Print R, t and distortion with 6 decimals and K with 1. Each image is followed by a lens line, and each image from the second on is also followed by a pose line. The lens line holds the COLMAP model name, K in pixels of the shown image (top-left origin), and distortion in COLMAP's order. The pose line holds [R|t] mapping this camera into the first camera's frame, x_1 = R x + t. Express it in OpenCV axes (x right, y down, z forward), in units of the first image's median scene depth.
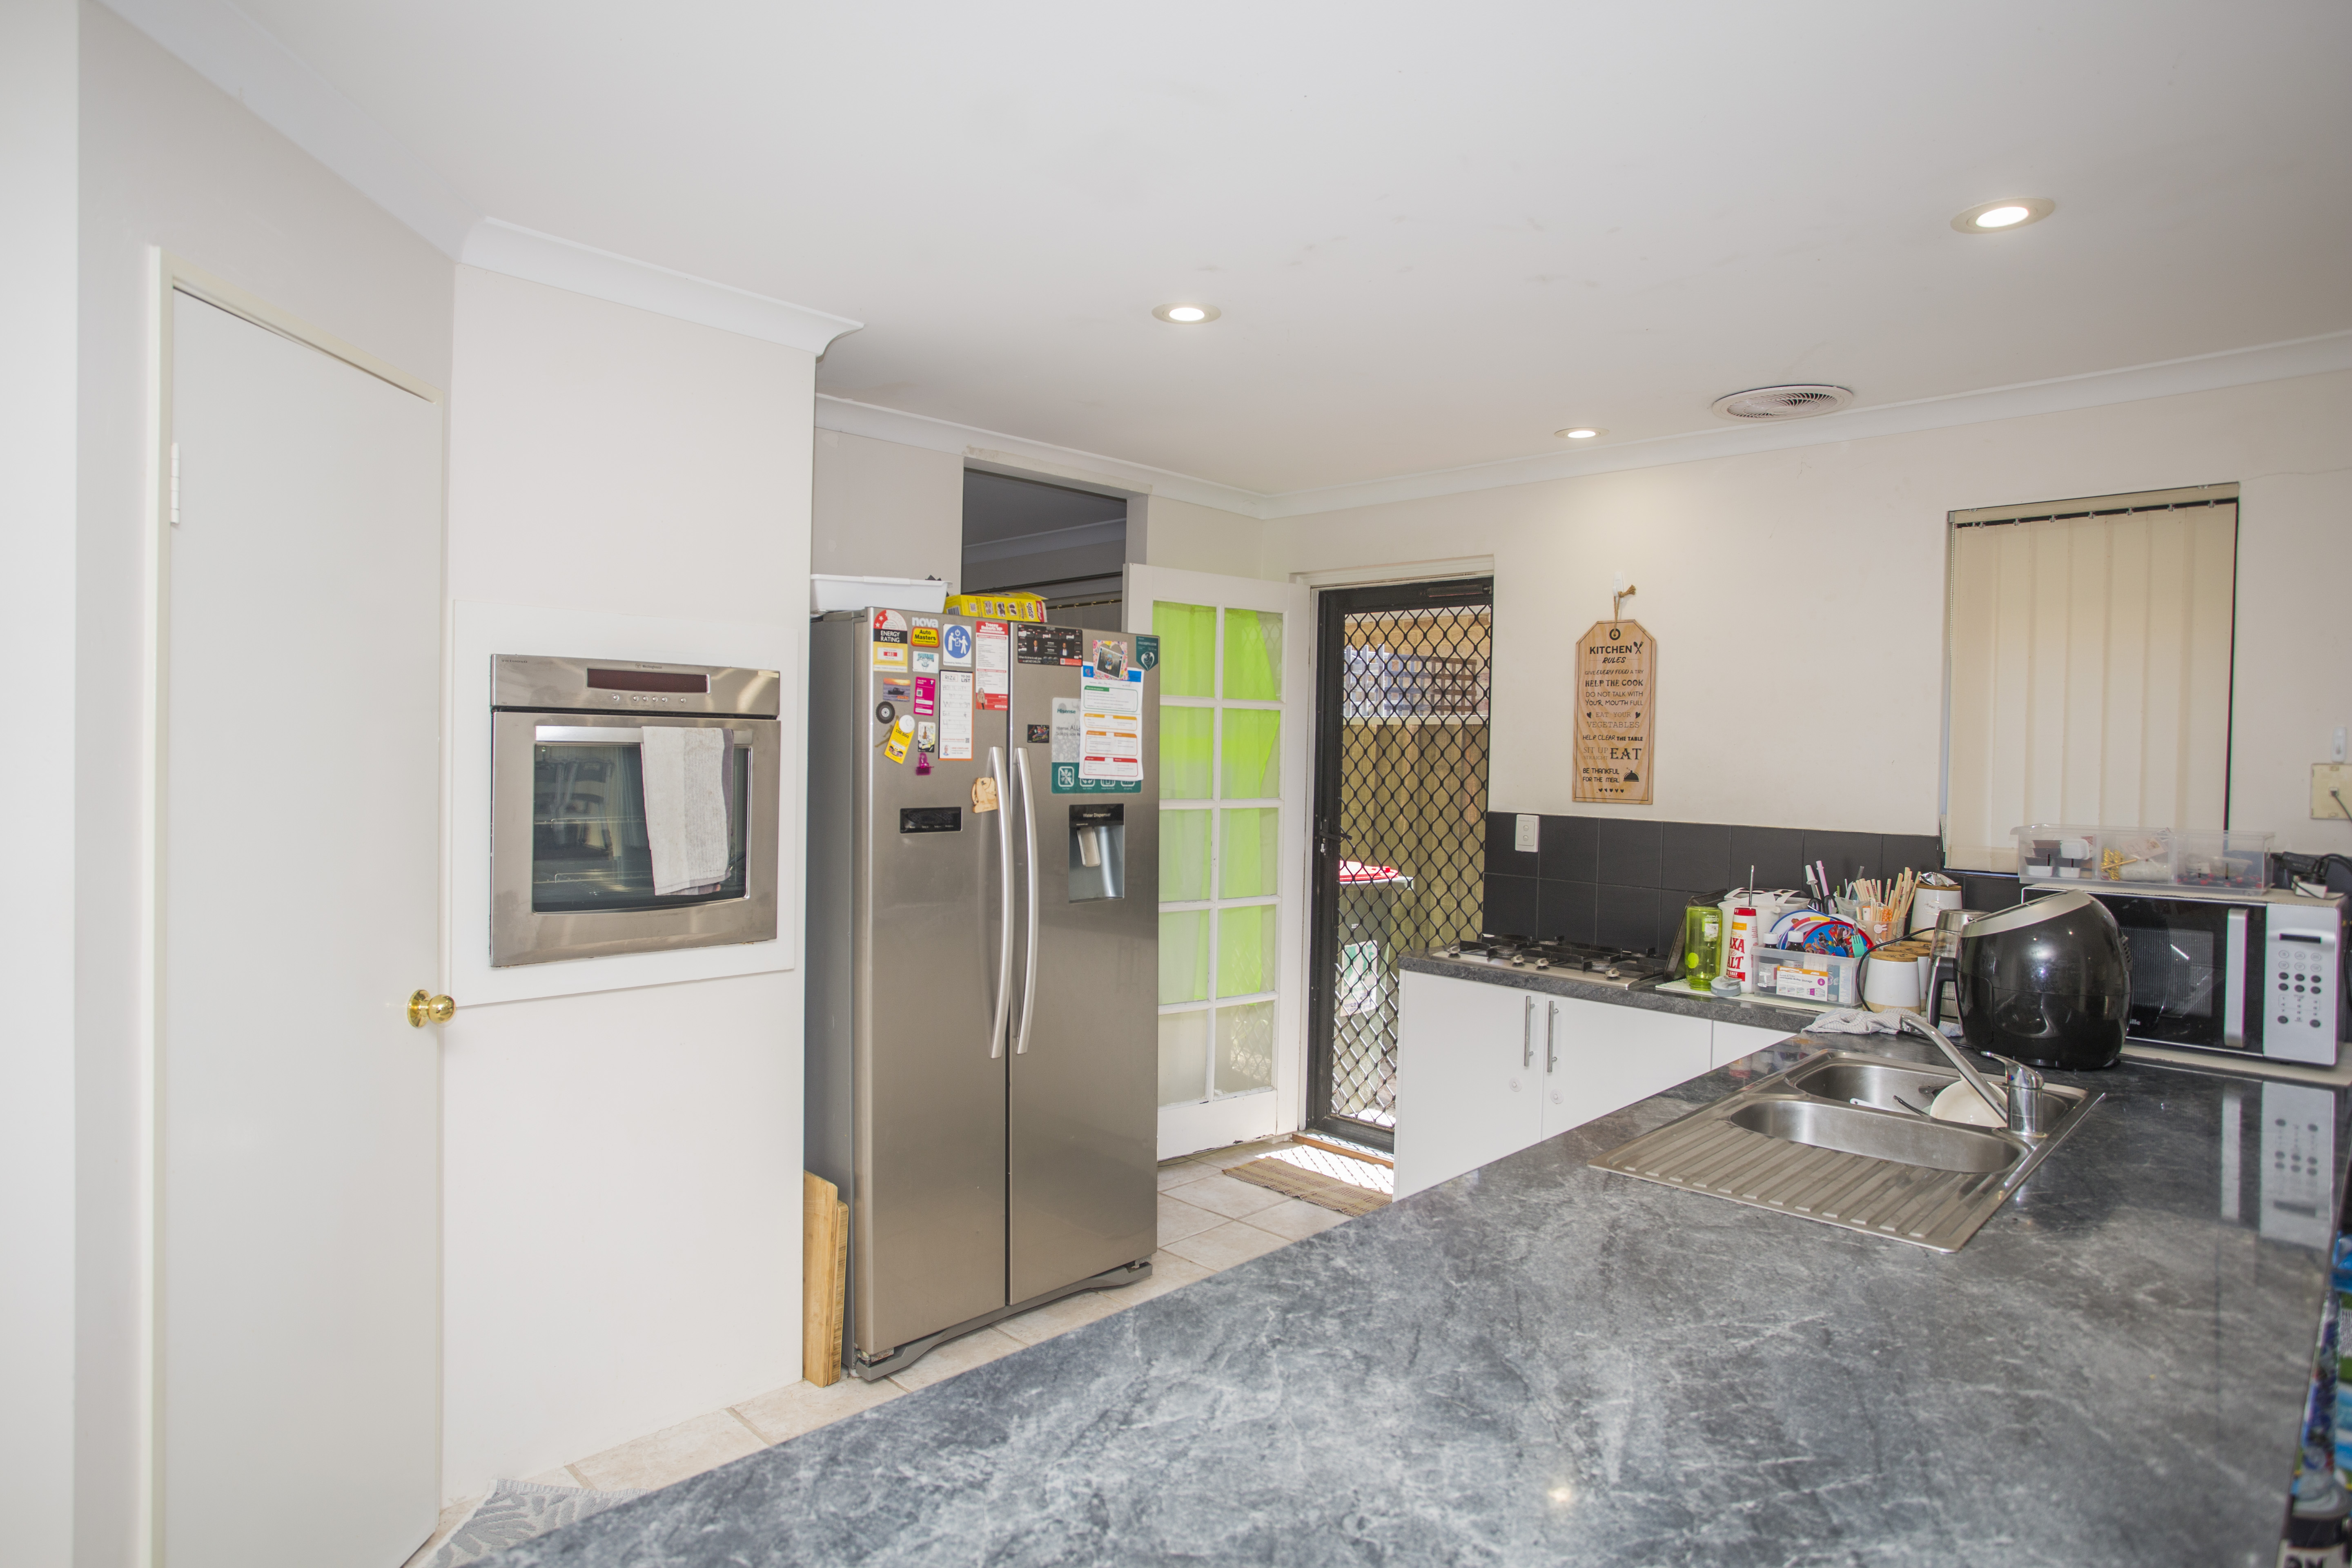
lens RADIAL K [[1306.9, 0, 1170.4], [0, 1306.9, 767.2], [0, 0, 1]] dist [-0.037828, 0.016351]
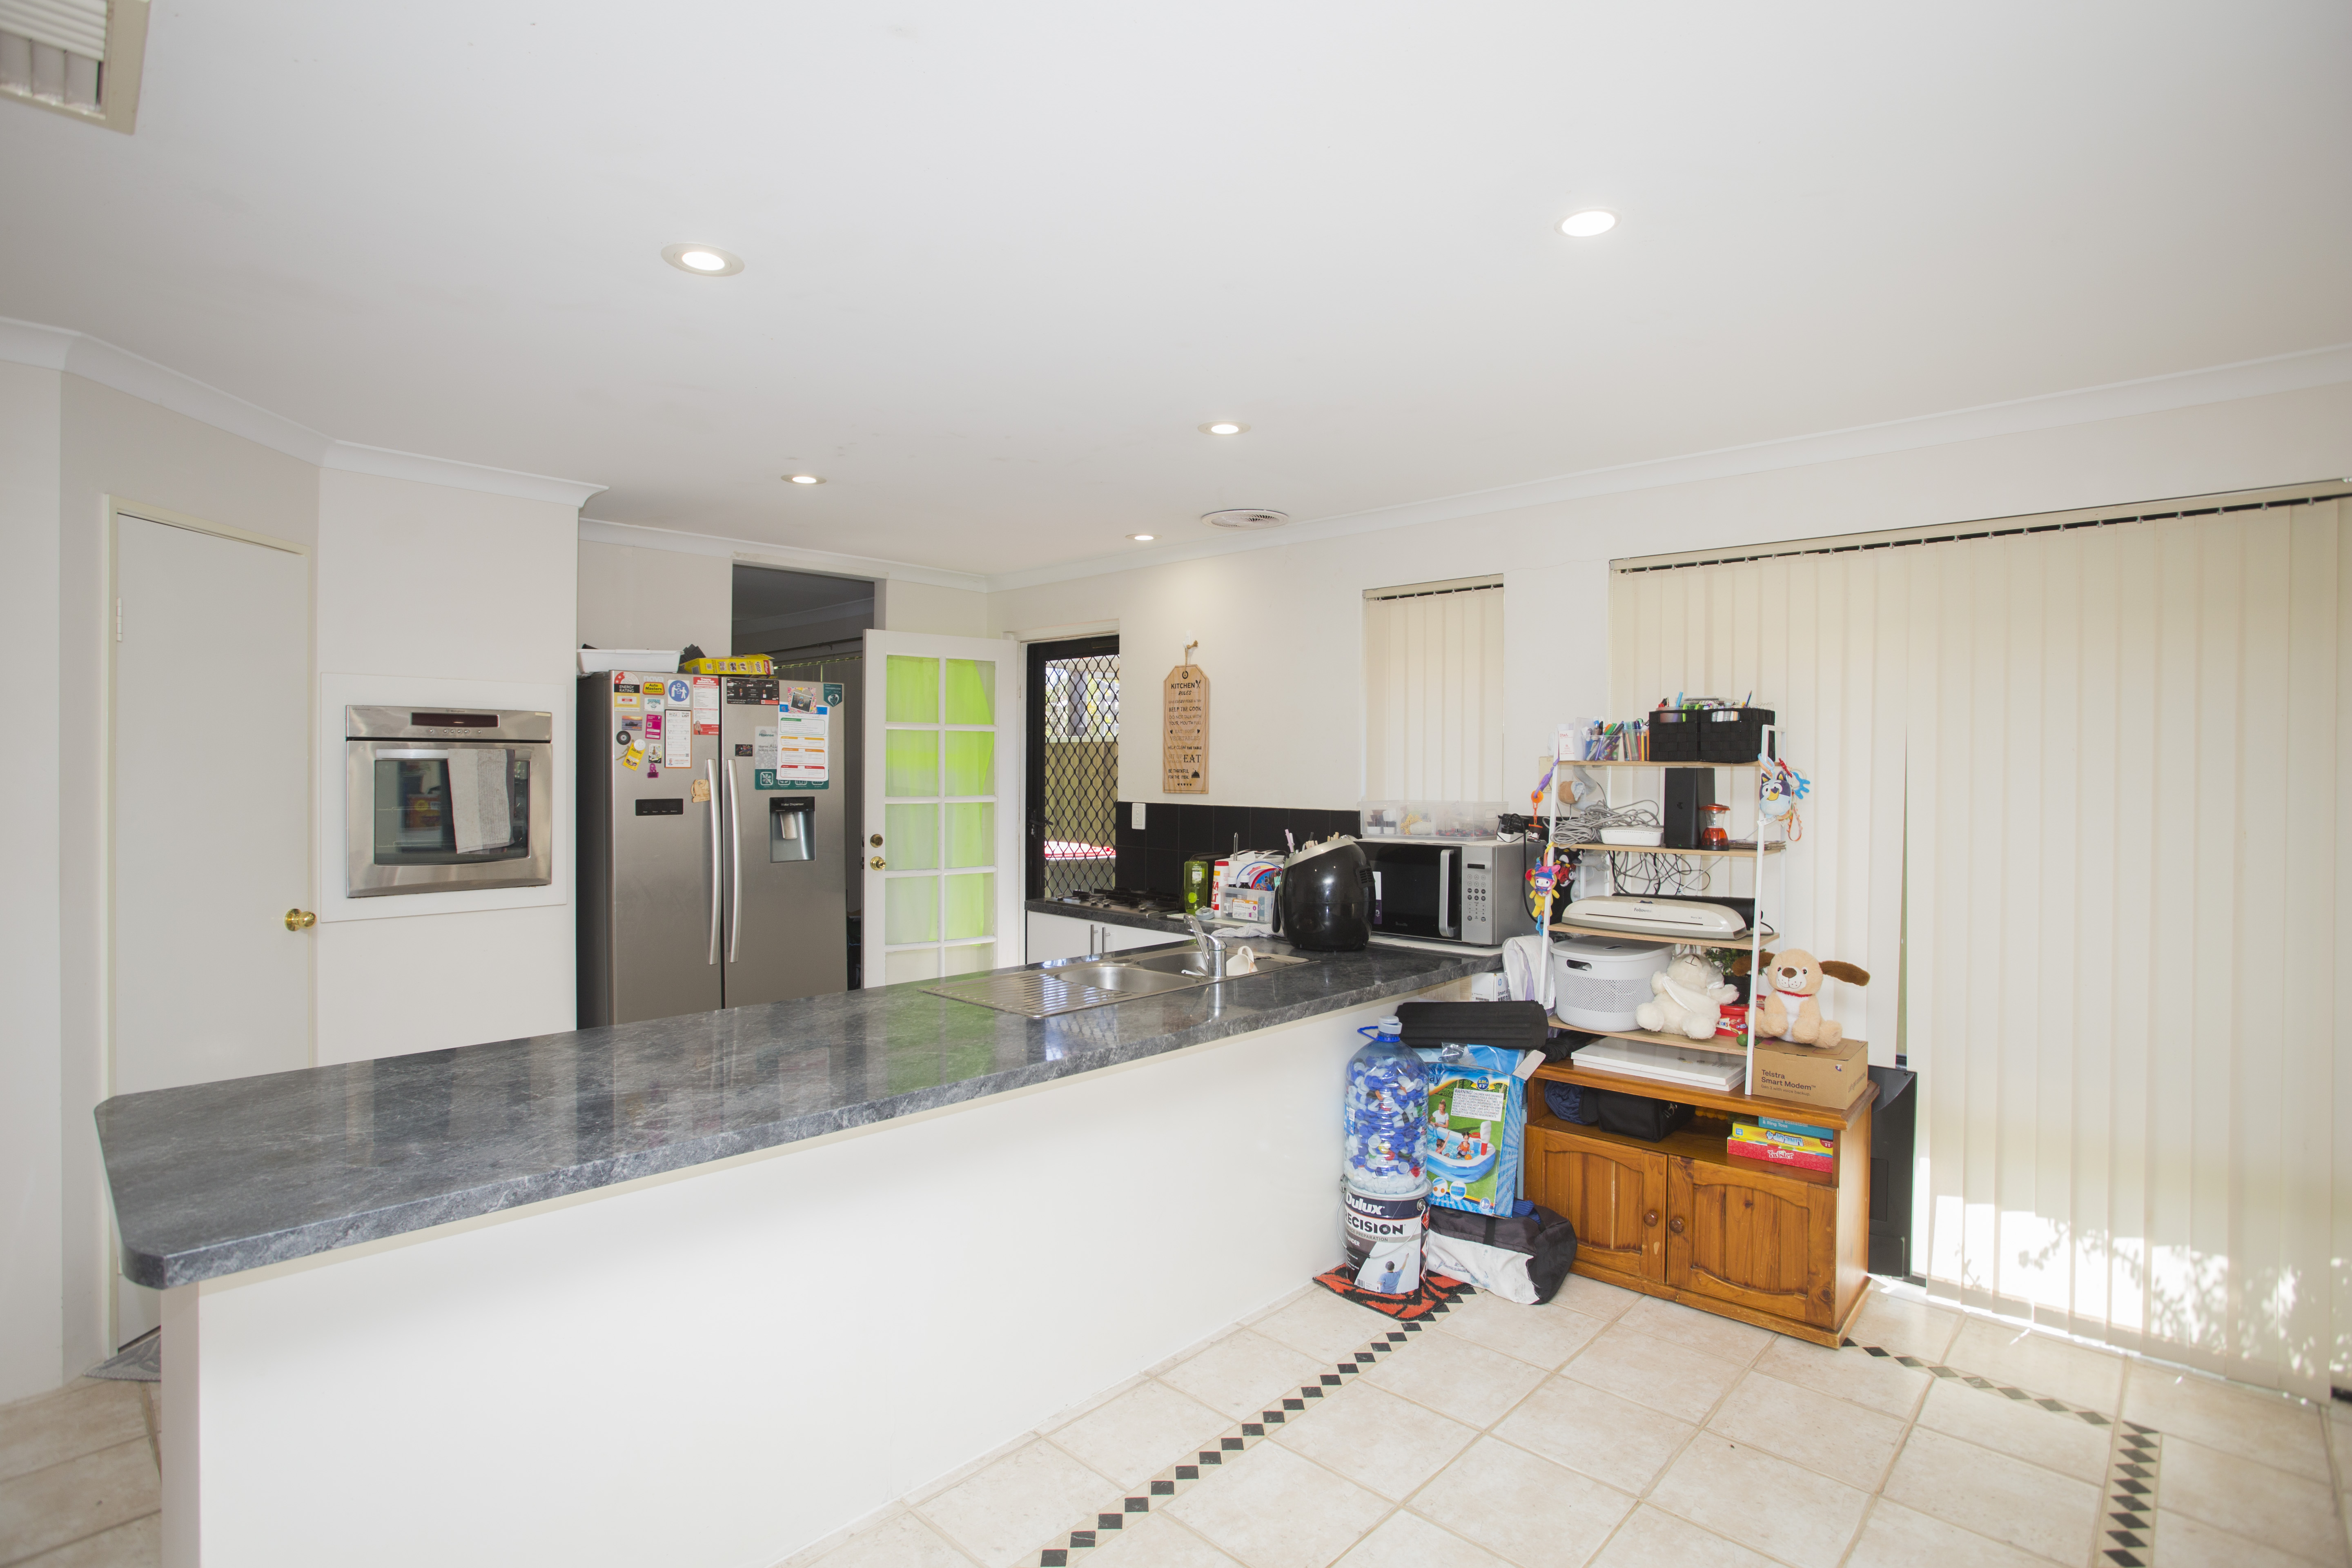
lens RADIAL K [[1155.5, 0, 1166.8], [0, 1155.5, 769.3], [0, 0, 1]] dist [-0.049412, 0.016695]
pose [[0.999856, -0.014619, 0.008675, 0.372570], [0.014719, 0.999825, -0.011524, 0.018633], [-0.008505, 0.011650, 0.999896, -0.324432]]
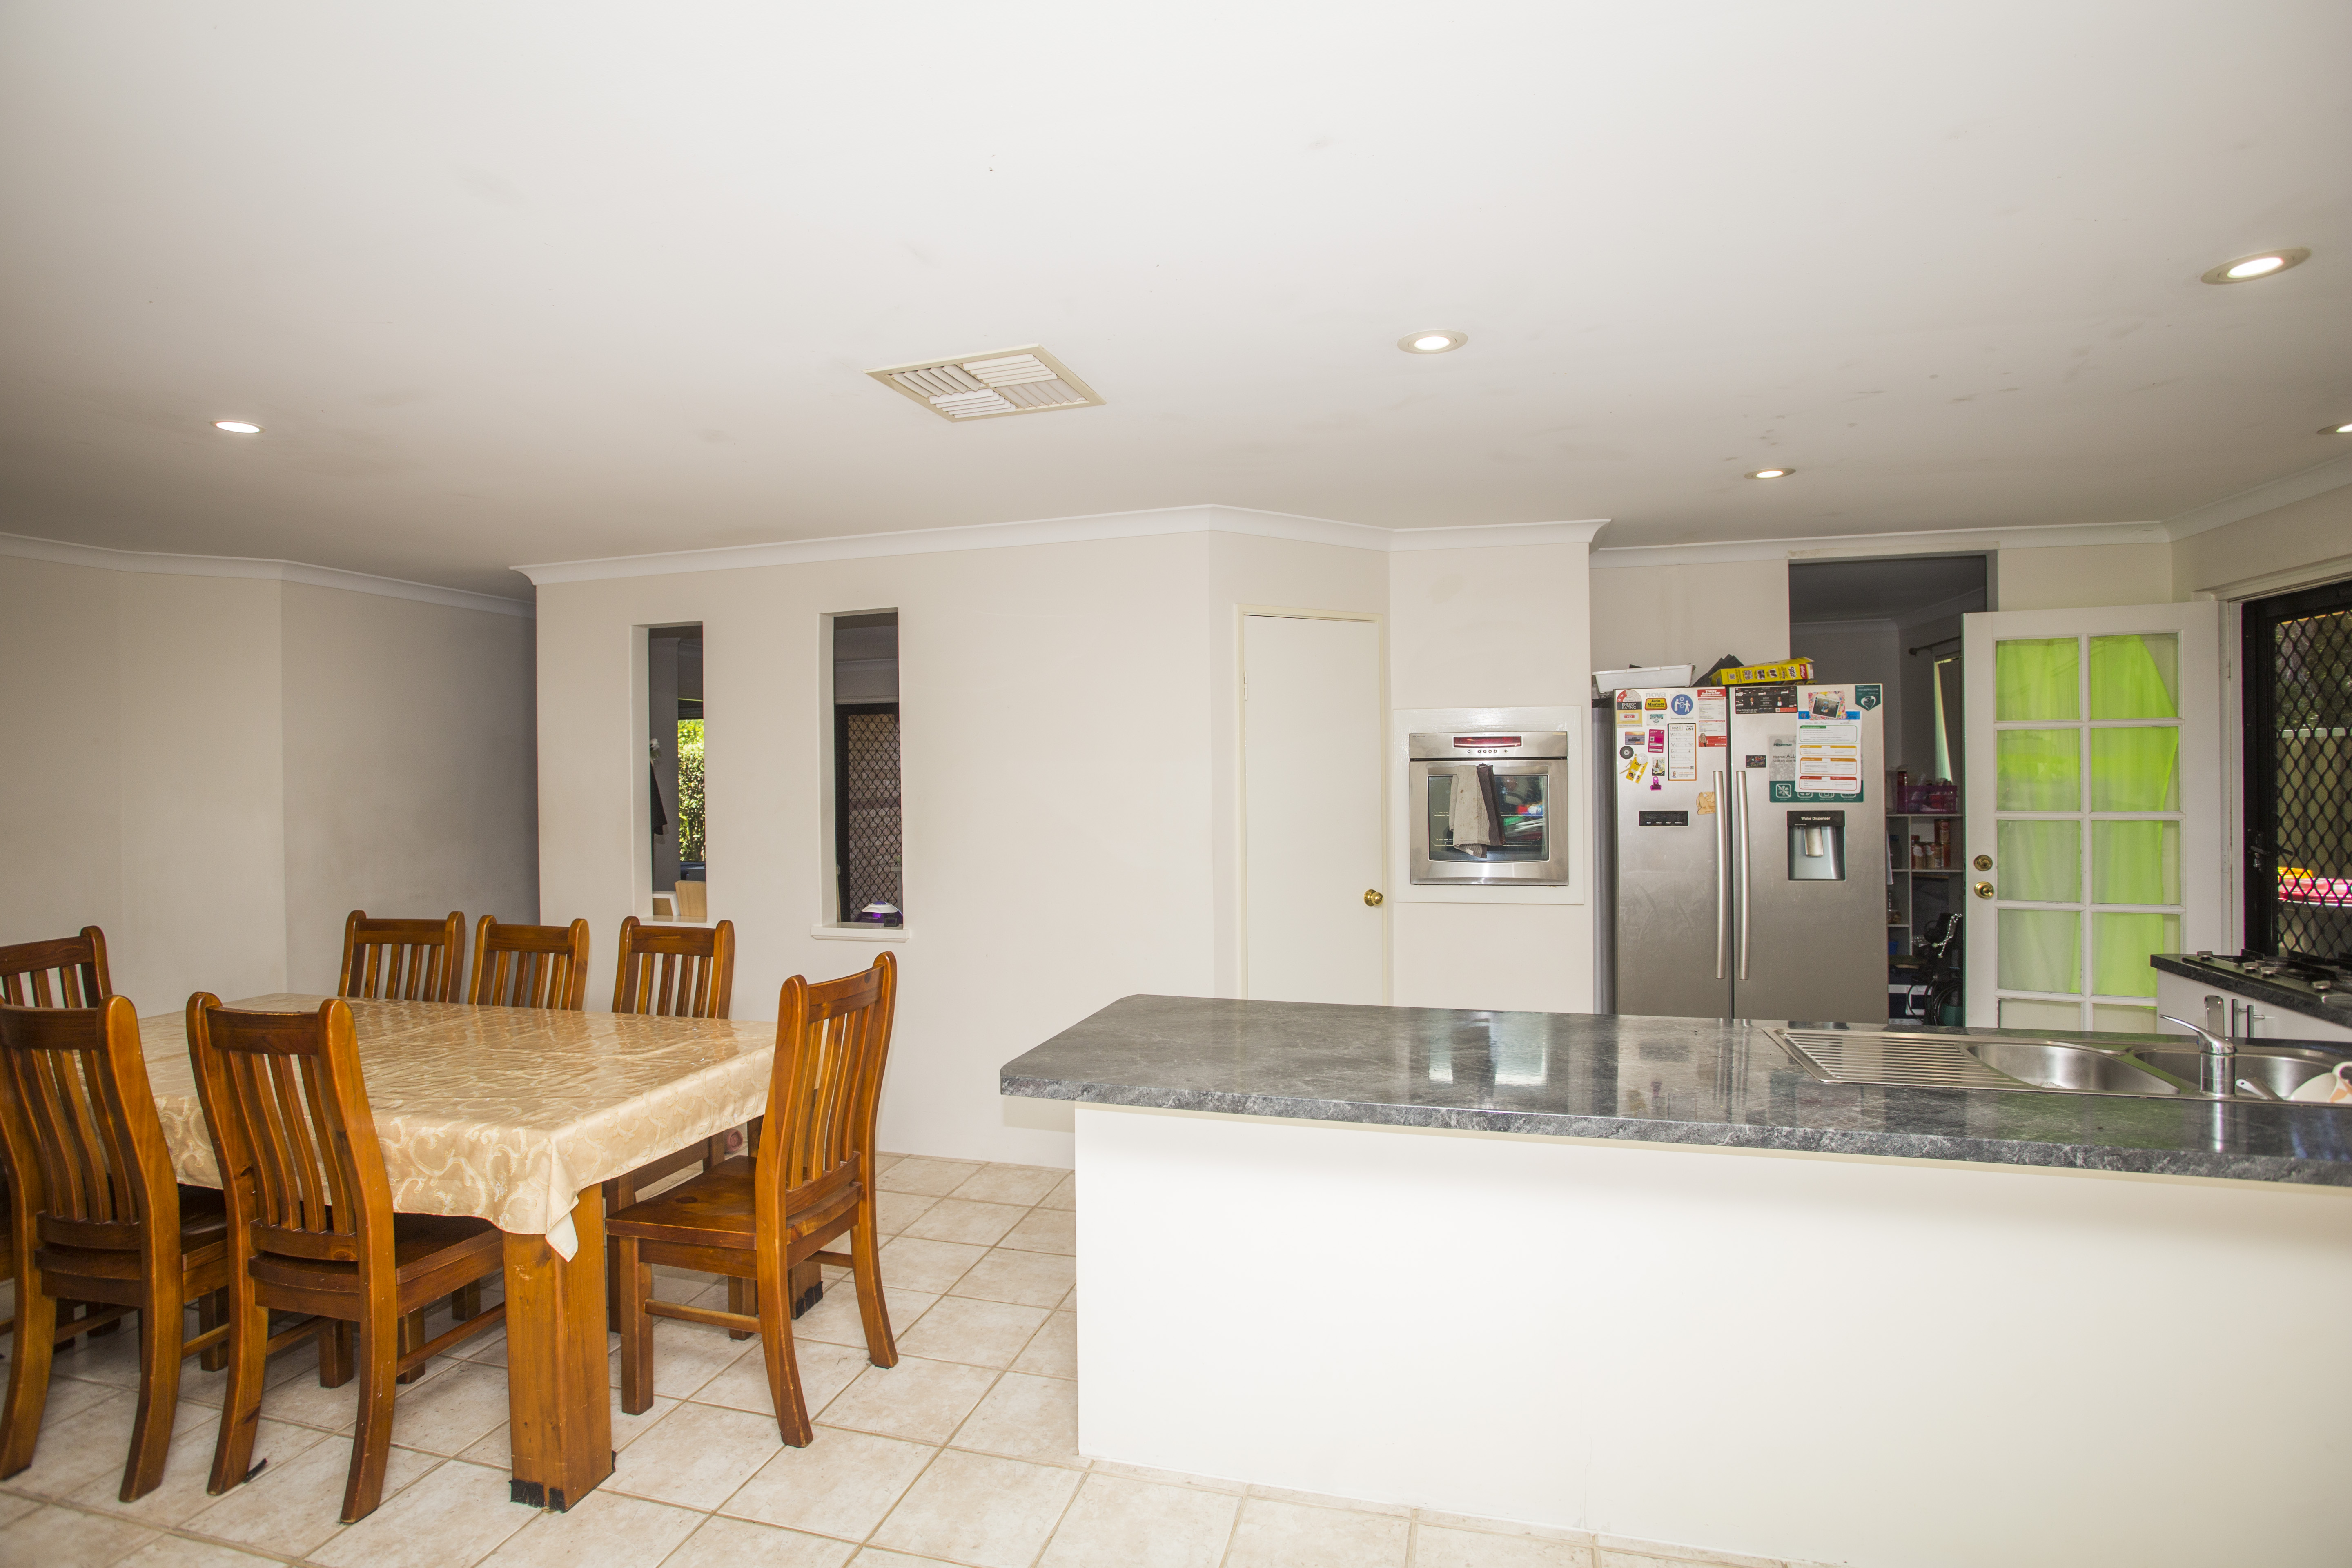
lens RADIAL K [[1155.5, 0, 1180.4], [0, 1155.5, 772.3], [0, 0, 1]] dist [-0.049412, 0.016695]
pose [[0.492735, -0.023317, -0.869867, 0.683893], [0.006302, 0.999710, -0.023227, 0.011926], [0.870157, 0.005963, 0.492739, -0.178756]]
